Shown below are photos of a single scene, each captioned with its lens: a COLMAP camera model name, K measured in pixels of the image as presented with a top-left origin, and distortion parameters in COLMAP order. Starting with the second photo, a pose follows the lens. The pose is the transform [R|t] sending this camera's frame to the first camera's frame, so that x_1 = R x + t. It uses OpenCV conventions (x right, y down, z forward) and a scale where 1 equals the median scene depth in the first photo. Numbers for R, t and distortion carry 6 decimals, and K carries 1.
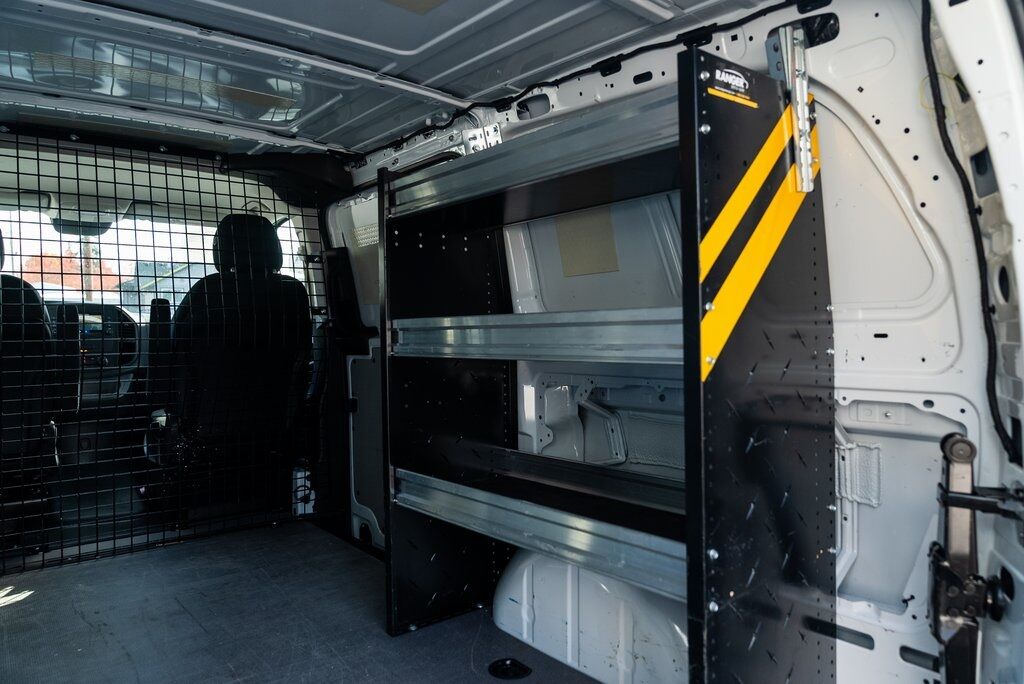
lens RADIAL K [[690.6, 0, 508.3], [0, 690.6, 340.2], [0, 0, 1]] dist [-0.028120, 0.001548]
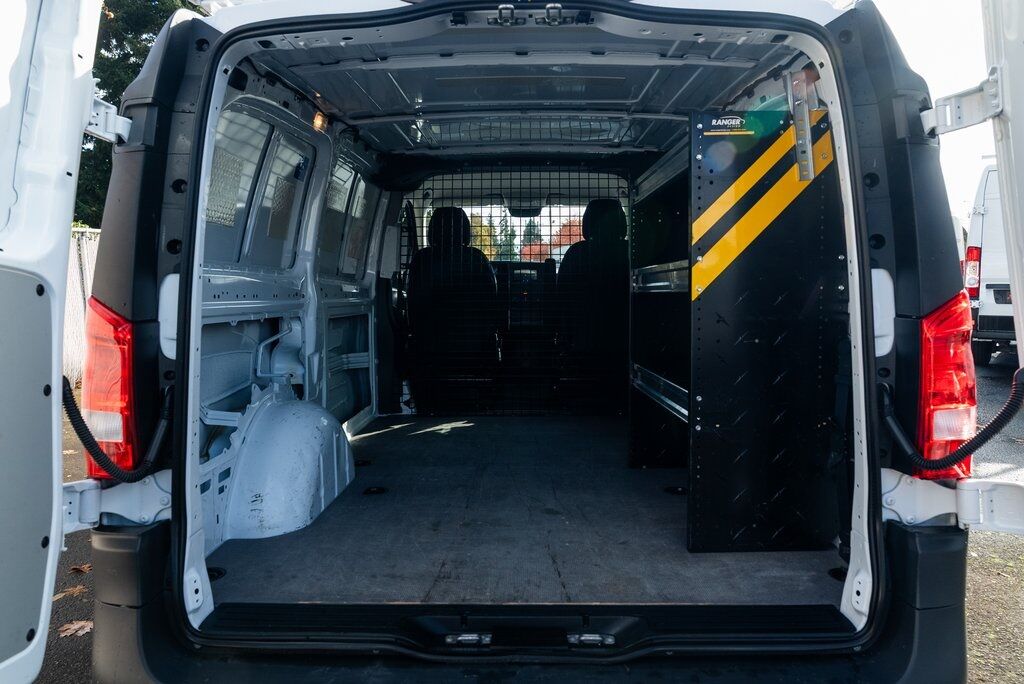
lens RADIAL K [[690.6, 0, 511.7], [0, 690.6, 340.4], [0, 0, 1]] dist [-0.028120, 0.001548]
pose [[0.772367, 0.052656, -0.632990, 0.501573], [-0.011308, 0.997540, 0.069184, 0.020968], [0.635075, -0.046278, 0.771063, -0.325247]]
